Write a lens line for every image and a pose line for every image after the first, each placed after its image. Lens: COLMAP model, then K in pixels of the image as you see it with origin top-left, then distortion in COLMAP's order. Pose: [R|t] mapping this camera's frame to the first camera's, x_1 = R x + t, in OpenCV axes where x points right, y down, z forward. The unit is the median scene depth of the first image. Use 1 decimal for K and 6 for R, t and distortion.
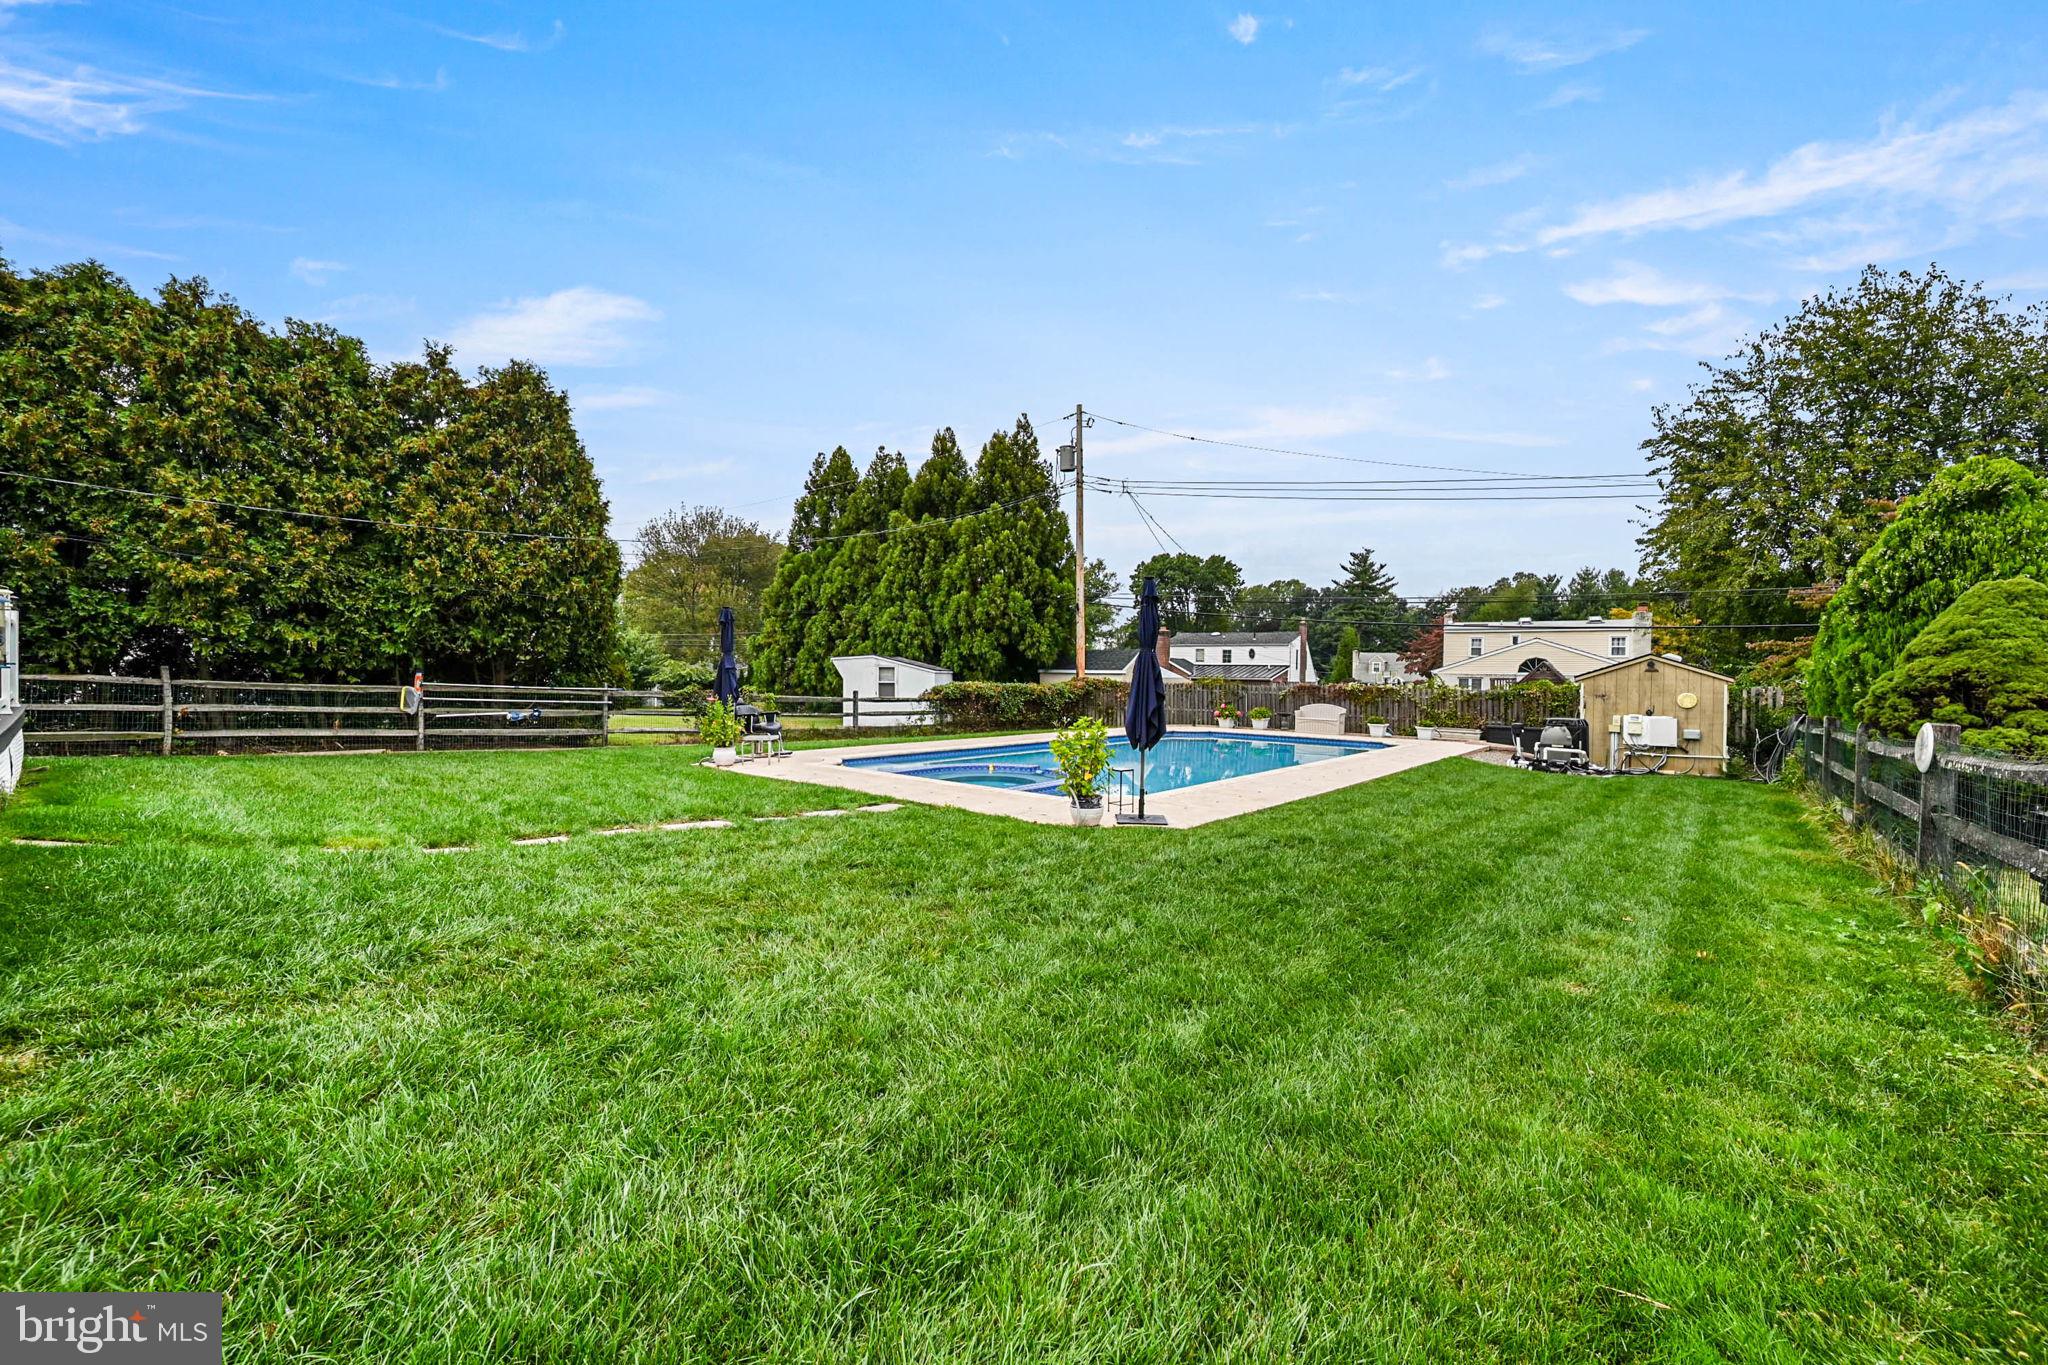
lens RADIAL K [[839.2, 0, 1043.1], [0, 839.2, 690.0], [0, 0, 1]] dist [0.004159, 0.000666]
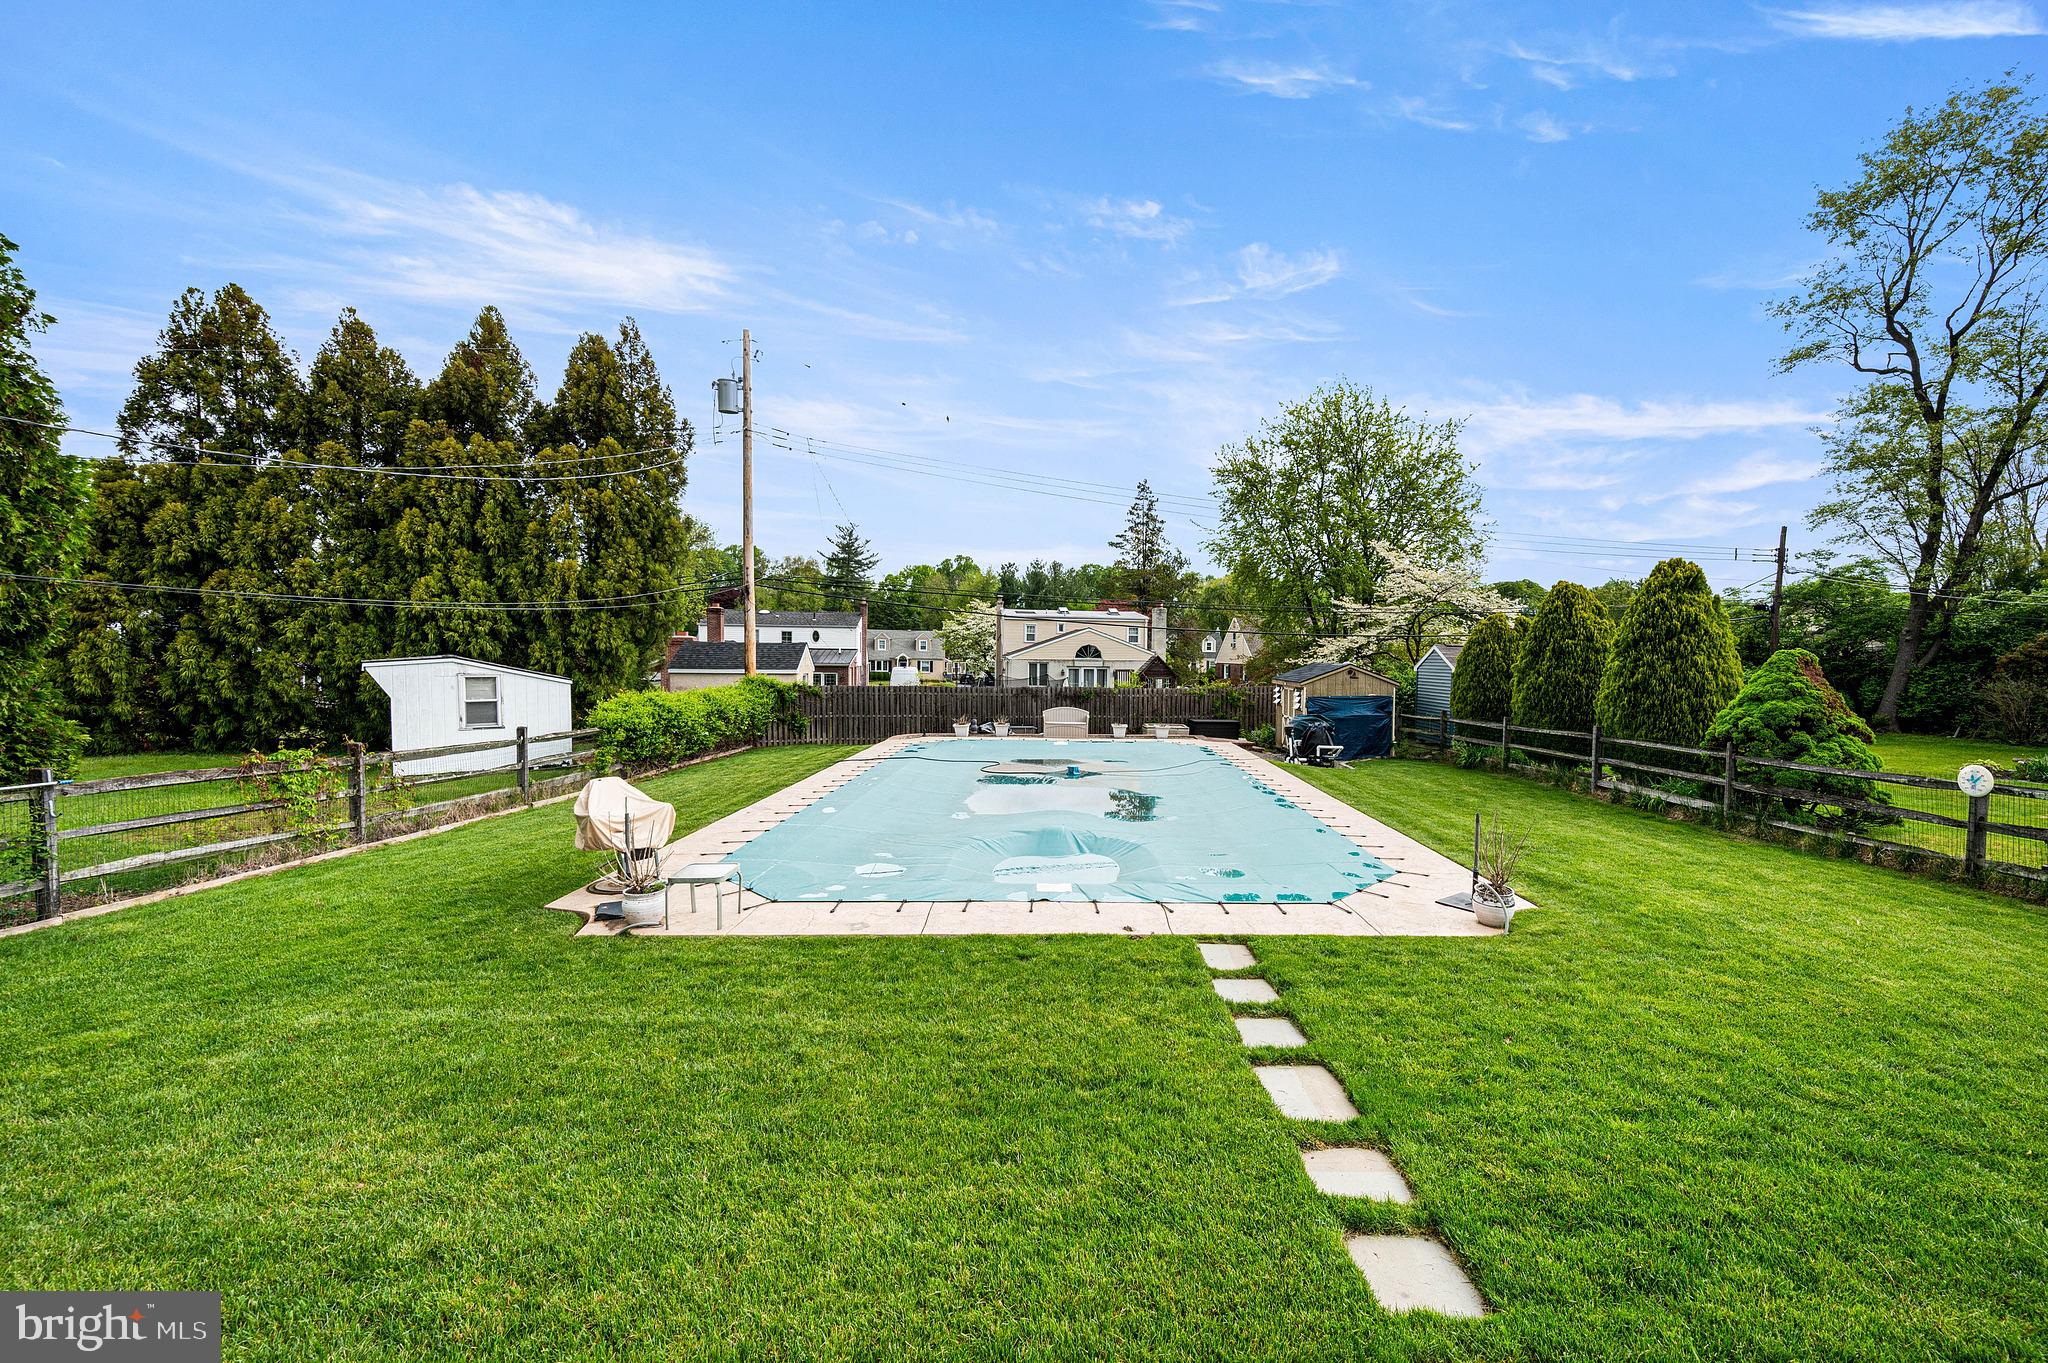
lens RADIAL K [[839.2, 0, 1022.0], [0, 839.2, 678.0], [0, 0, 1]] dist [0.004159, 0.000666]
pose [[0.734777, -0.033151, 0.677498, -0.286216], [0.007124, 0.999127, 0.041163, -0.044740], [-0.678271, -0.025420, 0.734372, 0.234396]]
